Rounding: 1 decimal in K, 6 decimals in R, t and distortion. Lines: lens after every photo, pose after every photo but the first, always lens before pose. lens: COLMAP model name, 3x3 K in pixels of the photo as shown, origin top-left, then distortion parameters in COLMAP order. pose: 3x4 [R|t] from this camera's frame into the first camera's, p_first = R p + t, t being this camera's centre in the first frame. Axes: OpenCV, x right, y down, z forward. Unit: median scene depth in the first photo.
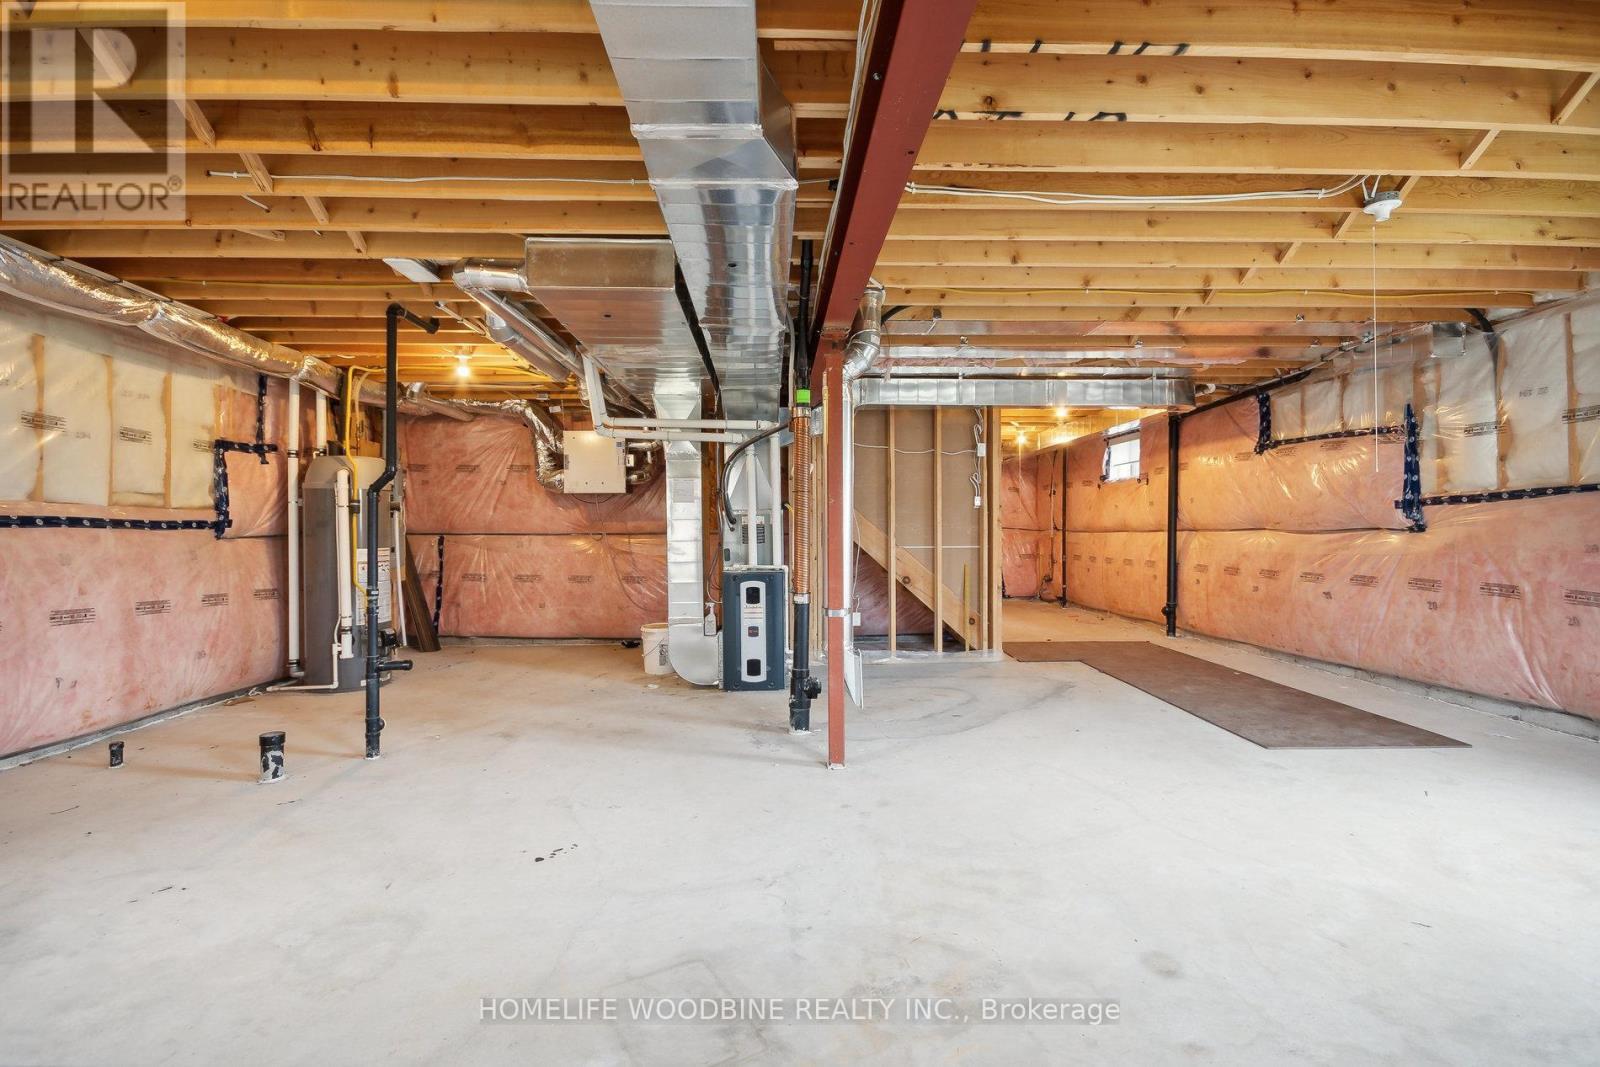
lens RADIAL K [[750.9, 0, 817.3], [0, 750.9, 538.3], [0, 0, 1]] dist [0.001444, 0.000336]
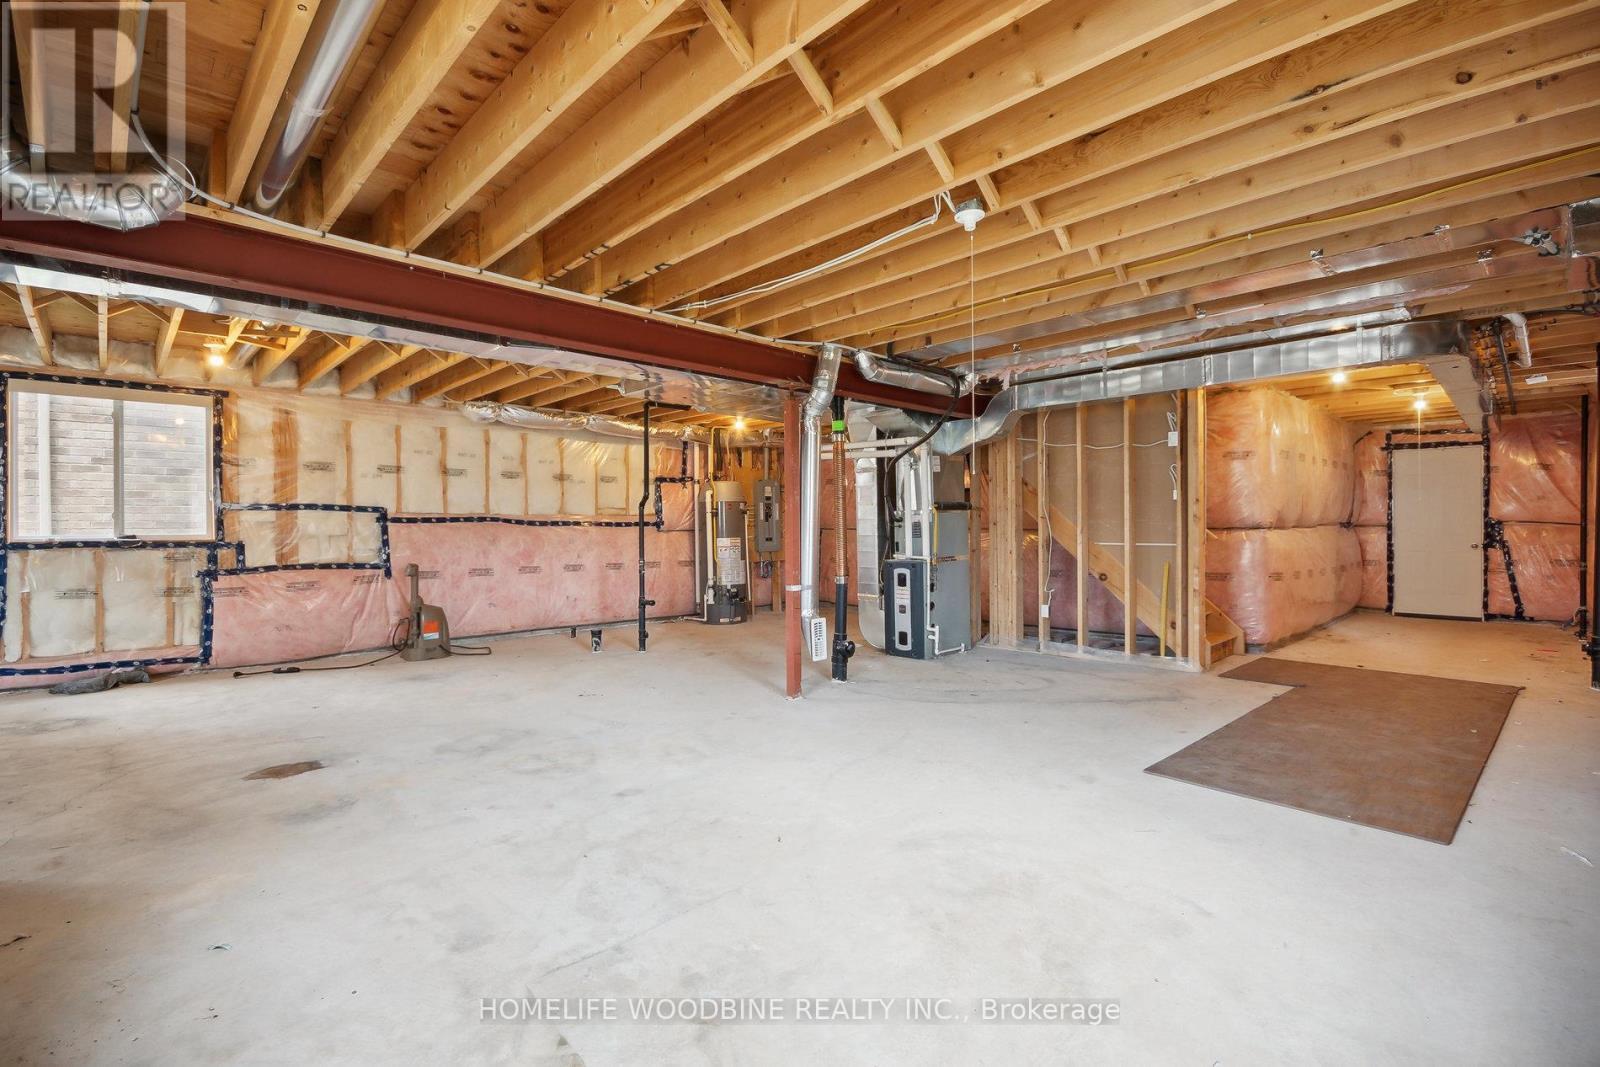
lens RADIAL K [[750.9, 0, 817.3], [0, 750.9, 538.3], [0, 0, 1]] dist [0.001444, 0.000336]
pose [[0.657061, 0.012492, -0.753733, 0.828580], [-0.004832, 0.999912, 0.012360, -0.007223], [0.753822, -0.004479, 0.657064, 0.094804]]
